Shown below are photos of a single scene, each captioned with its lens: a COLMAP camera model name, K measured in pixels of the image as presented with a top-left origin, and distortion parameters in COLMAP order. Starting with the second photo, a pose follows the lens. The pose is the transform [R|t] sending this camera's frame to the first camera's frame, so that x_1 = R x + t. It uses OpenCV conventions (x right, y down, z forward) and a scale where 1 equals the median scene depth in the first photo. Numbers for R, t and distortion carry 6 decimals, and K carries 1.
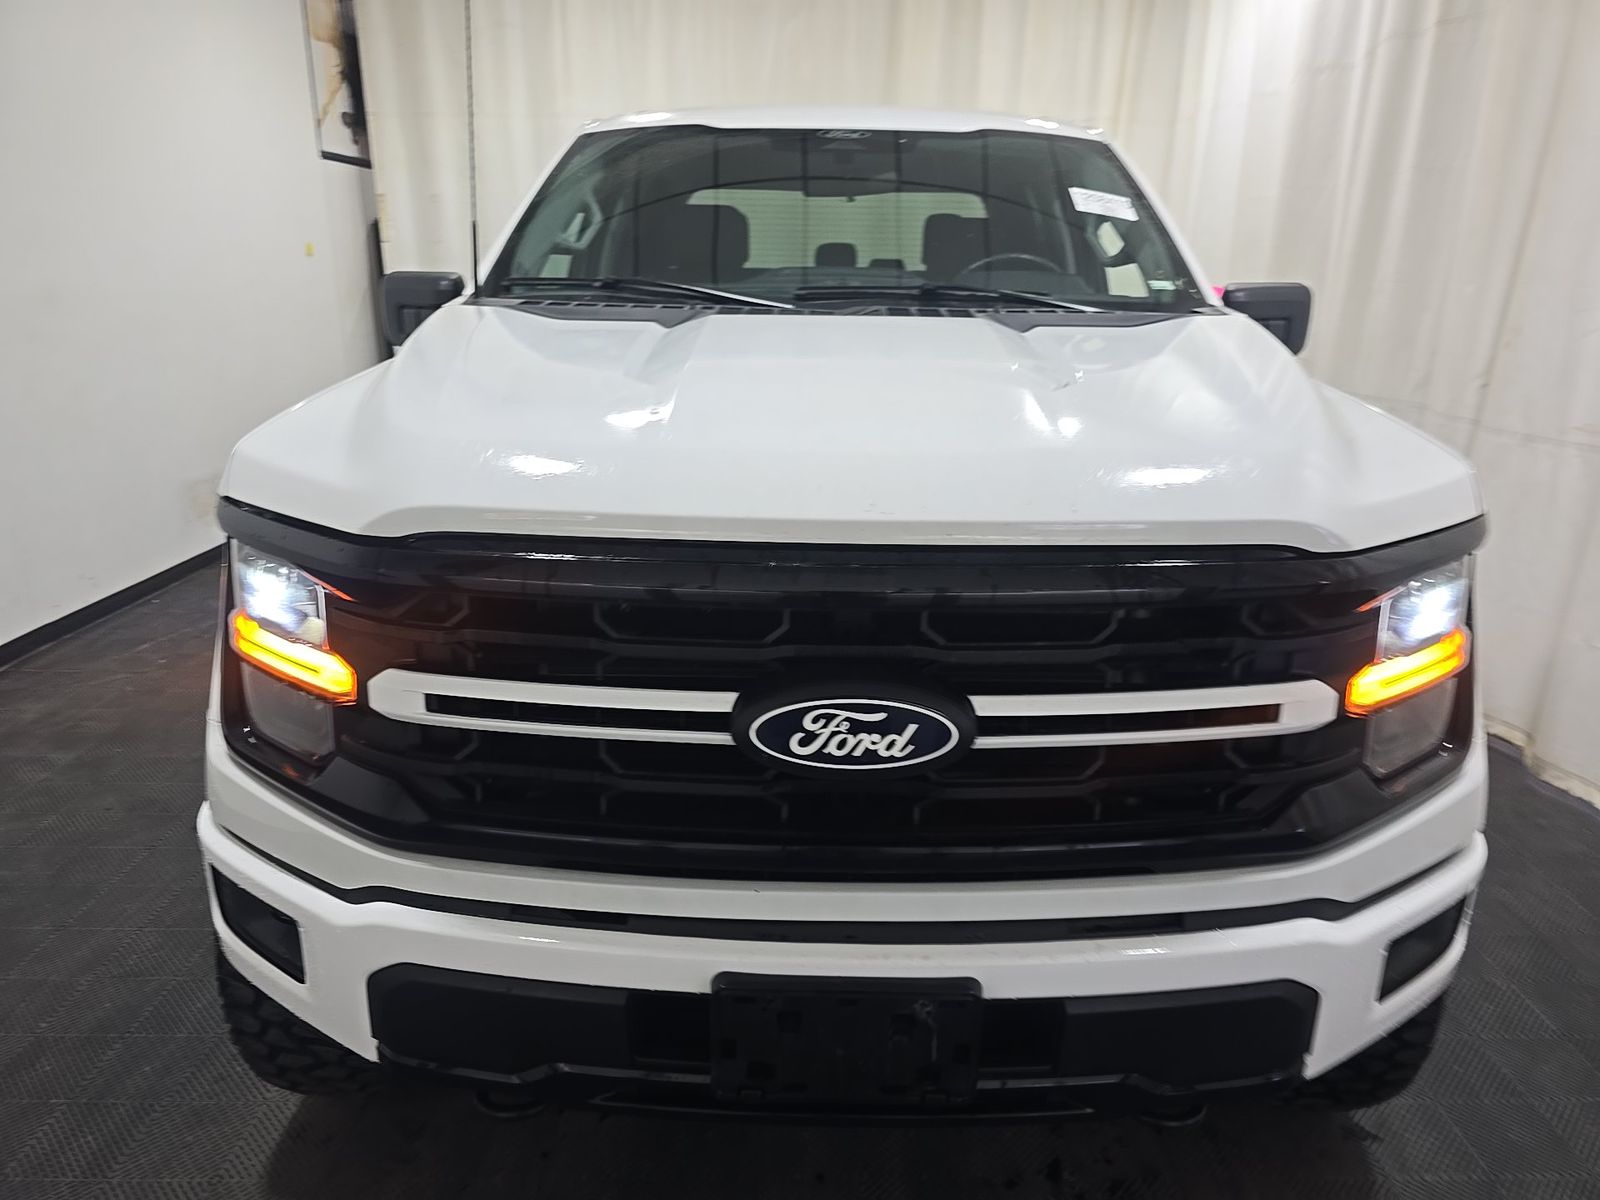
lens RADIAL K [[1083.8, 0, 789.4], [0, 1083.8, 599.0], [0, 0, 1]] dist [0.002015, -0.000410]
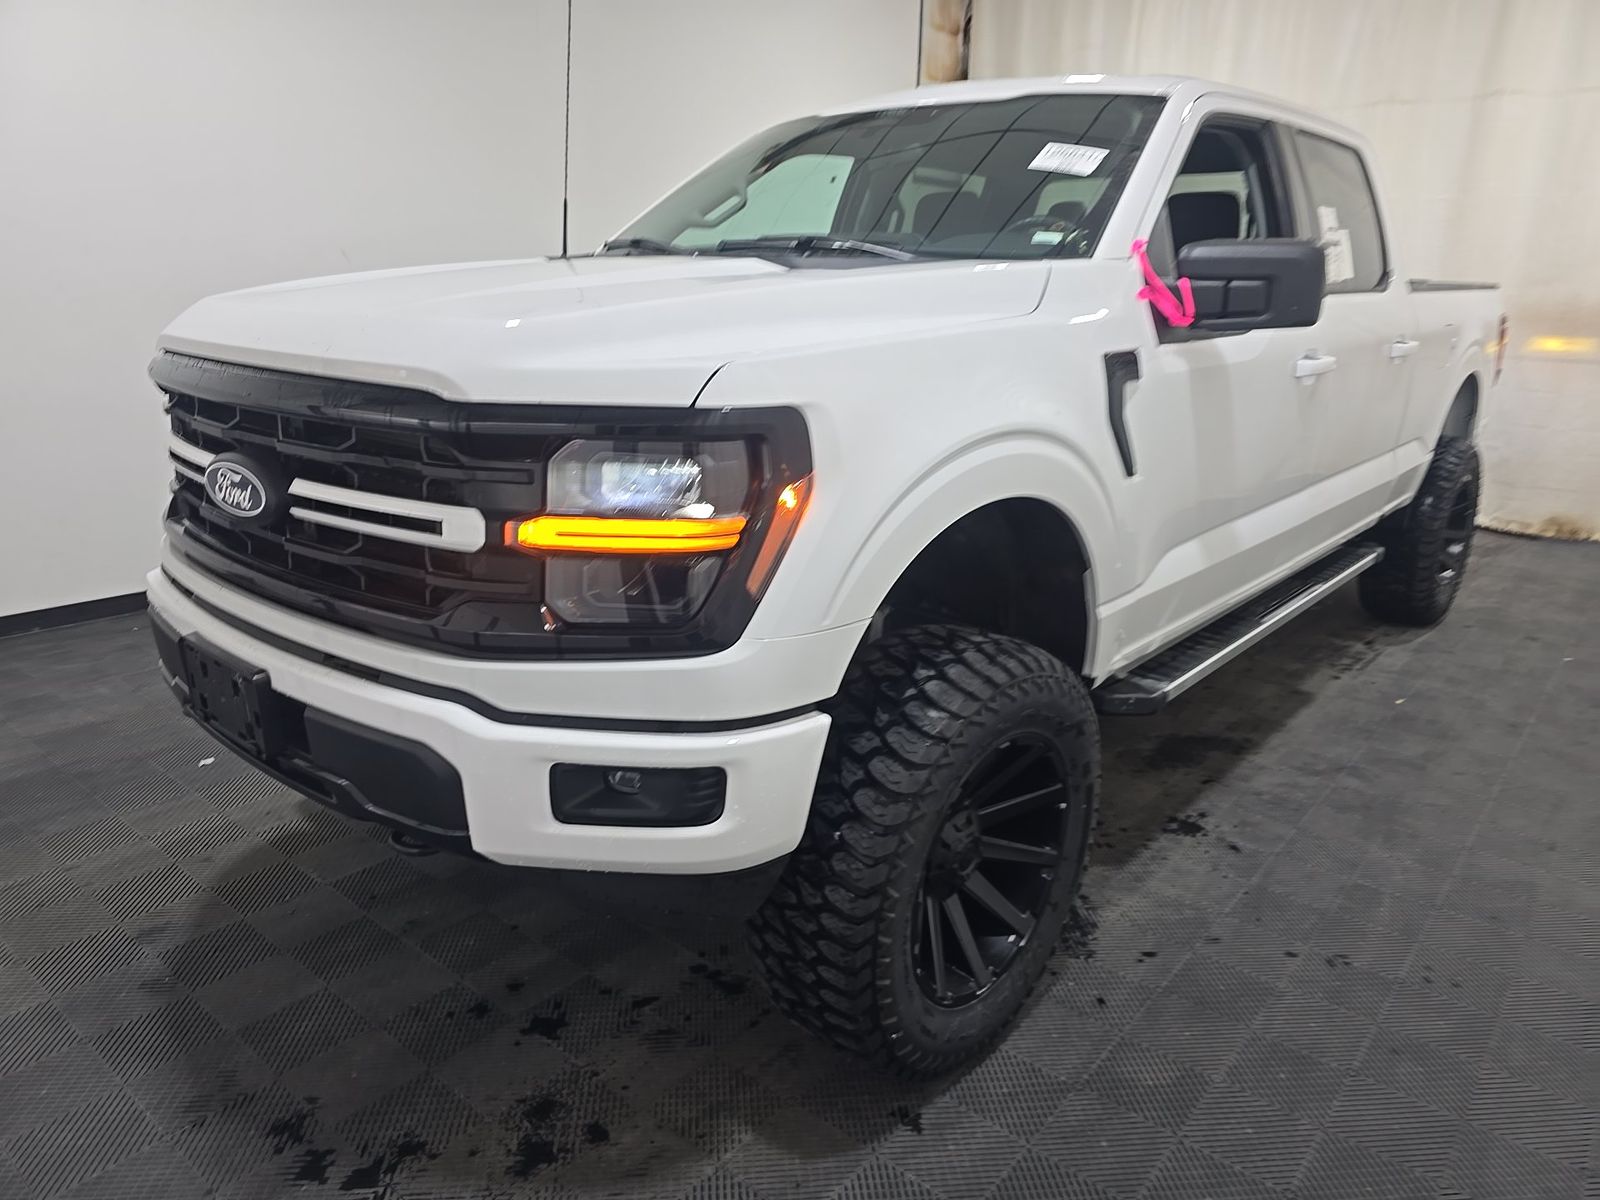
lens RADIAL K [[1083.8, 0, 789.4], [0, 1083.8, 599.0], [0, 0, 1]] dist [0.002015, -0.000410]
pose [[0.754423, 0.185361, -0.629673, 1.595670], [-0.191442, 0.979727, 0.059038, 0.035062], [0.627850, 0.076006, 0.774614, 0.305591]]
